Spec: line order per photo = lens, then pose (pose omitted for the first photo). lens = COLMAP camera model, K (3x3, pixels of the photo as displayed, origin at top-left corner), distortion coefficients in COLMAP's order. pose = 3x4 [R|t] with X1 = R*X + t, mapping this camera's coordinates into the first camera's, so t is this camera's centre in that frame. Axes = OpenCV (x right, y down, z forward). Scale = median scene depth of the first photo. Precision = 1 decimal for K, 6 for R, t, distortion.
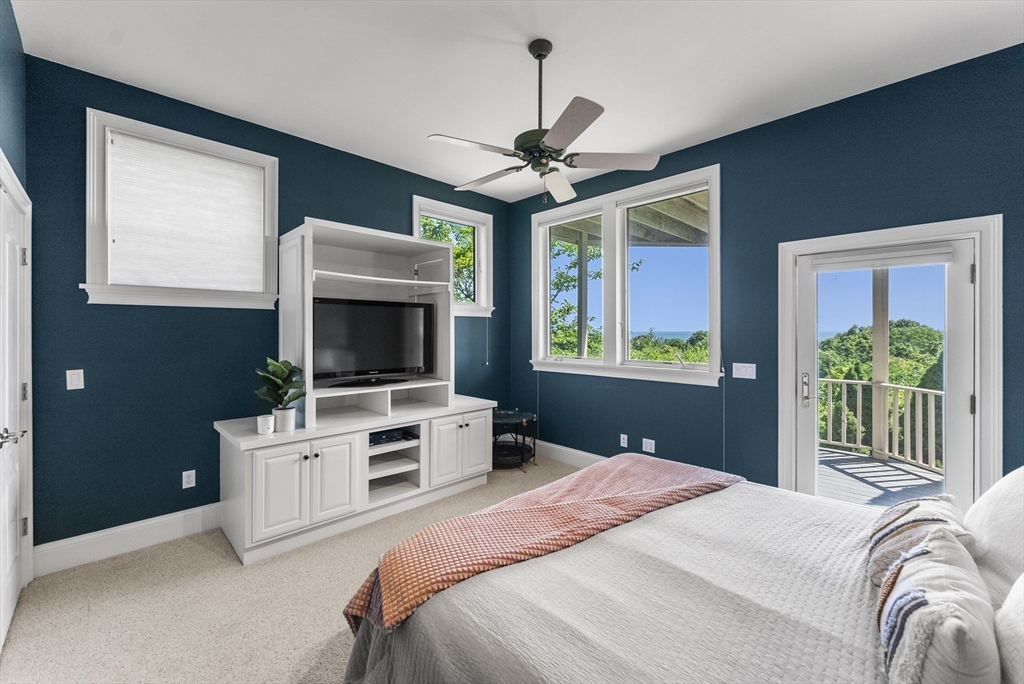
lens RADIAL K [[411.5, 0, 510.4], [0, 411.5, 333.5], [0, 0, 1]] dist [0.001418, 0.000178]
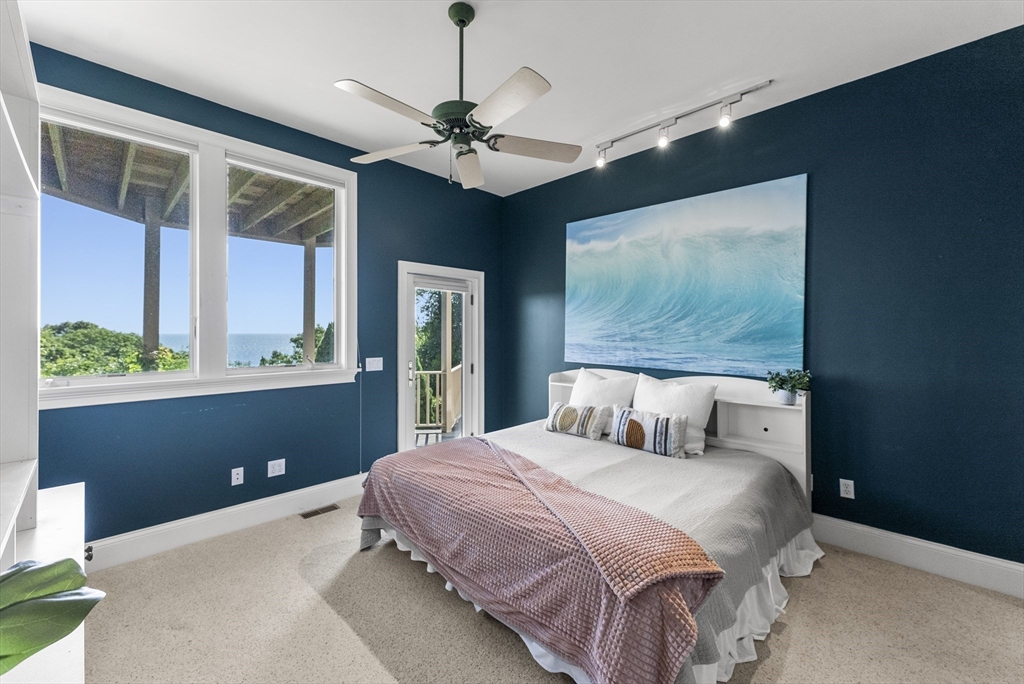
lens RADIAL K [[411.5, 0, 510.4], [0, 411.5, 335.5], [0, 0, 1]] dist [0.001418, 0.000178]
pose [[-0.013597, -0.005275, 0.999894, -0.561007], [0.006219, 0.999966, 0.005360, 0.006996], [-0.999888, 0.006292, -0.013564, 0.619495]]
